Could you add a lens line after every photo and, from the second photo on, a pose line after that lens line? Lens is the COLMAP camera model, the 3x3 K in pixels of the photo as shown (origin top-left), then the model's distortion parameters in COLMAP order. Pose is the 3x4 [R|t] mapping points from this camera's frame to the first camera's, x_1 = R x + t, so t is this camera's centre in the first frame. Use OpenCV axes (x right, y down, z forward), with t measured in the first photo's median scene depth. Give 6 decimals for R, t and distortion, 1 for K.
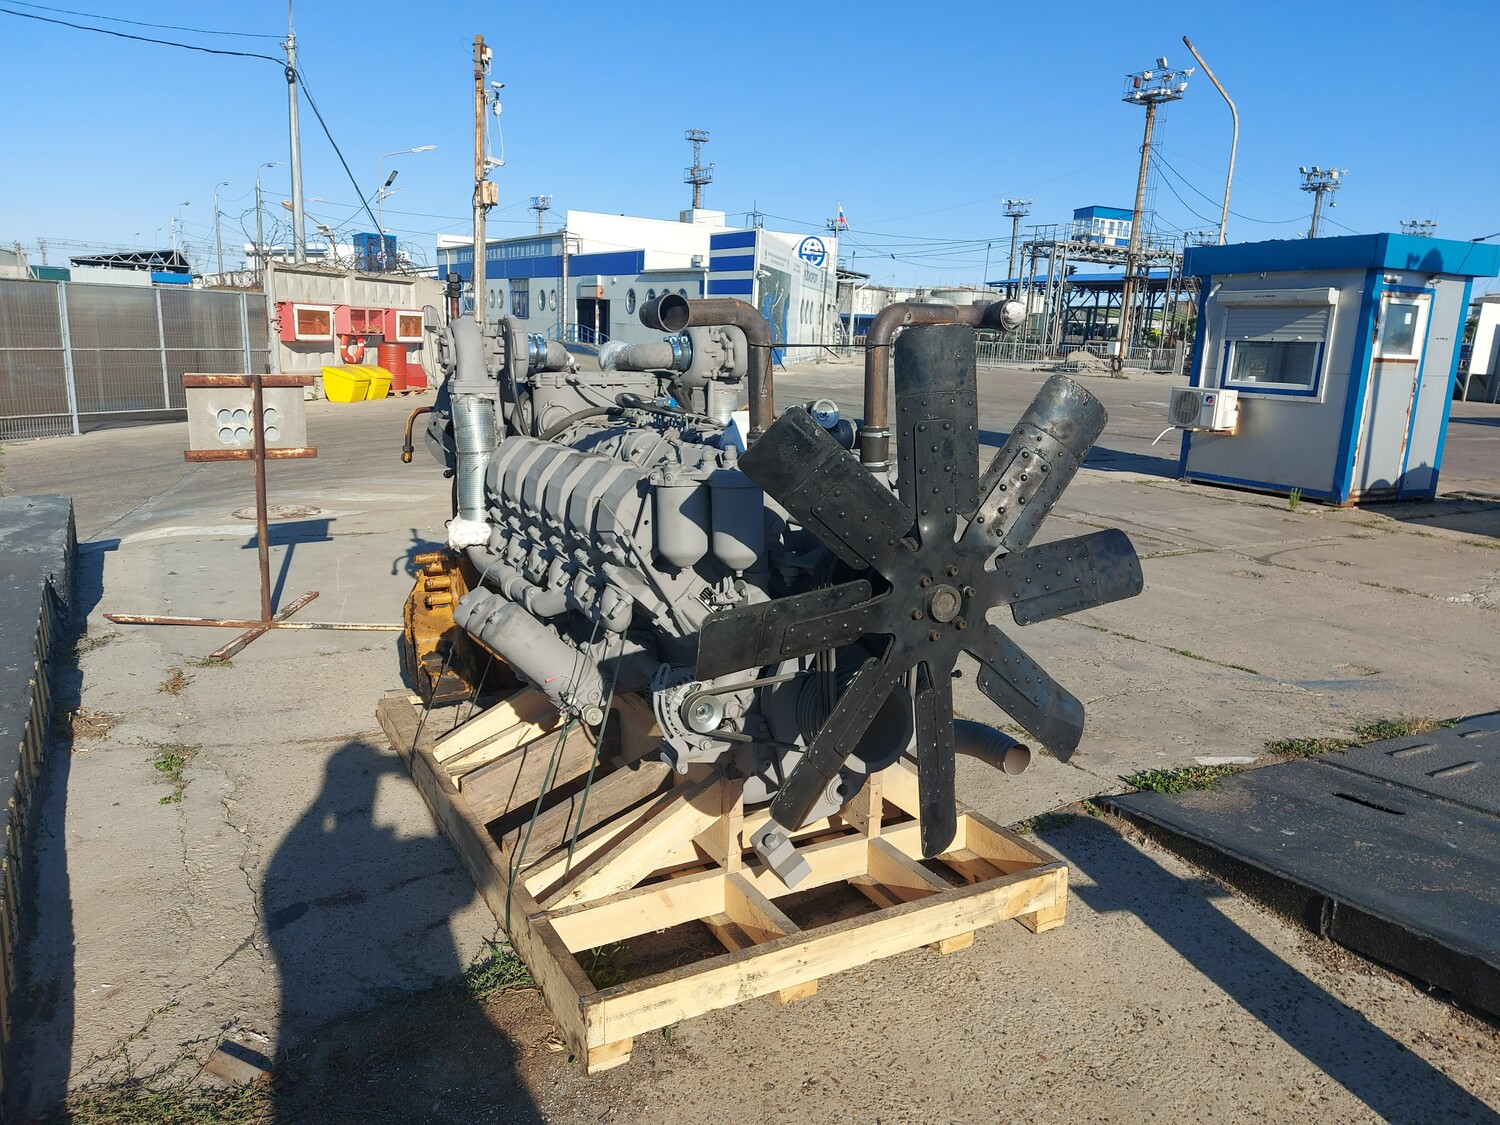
lens RADIAL K [[1089.3, 0, 750.0], [0, 1089.3, 562.5], [0, 0, 1]] dist [0.120983, -0.132390]
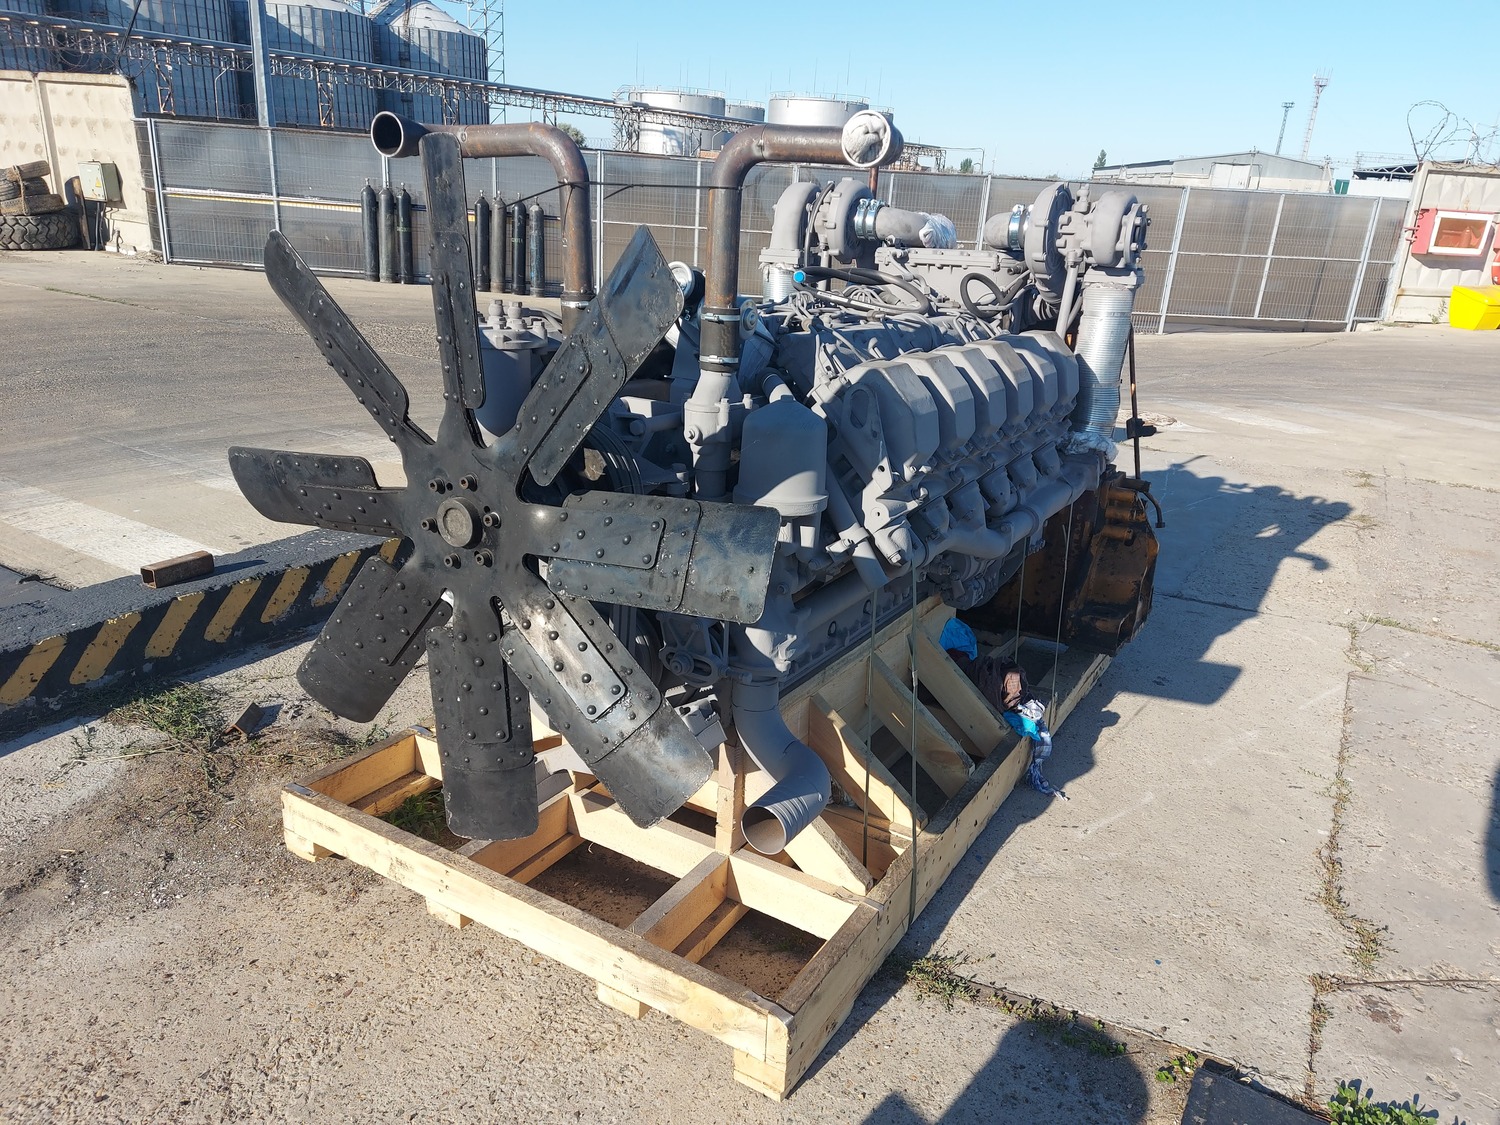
lens RADIAL K [[1089.3, 0, 750.0], [0, 1089.3, 562.5], [0, 0, 1]] dist [0.120983, -0.132390]
pose [[0.496318, 0.273565, -0.823912, 0.114905], [-0.216765, 0.958044, 0.187523, -0.015302], [0.840644, 0.085524, 0.534793, 0.095710]]
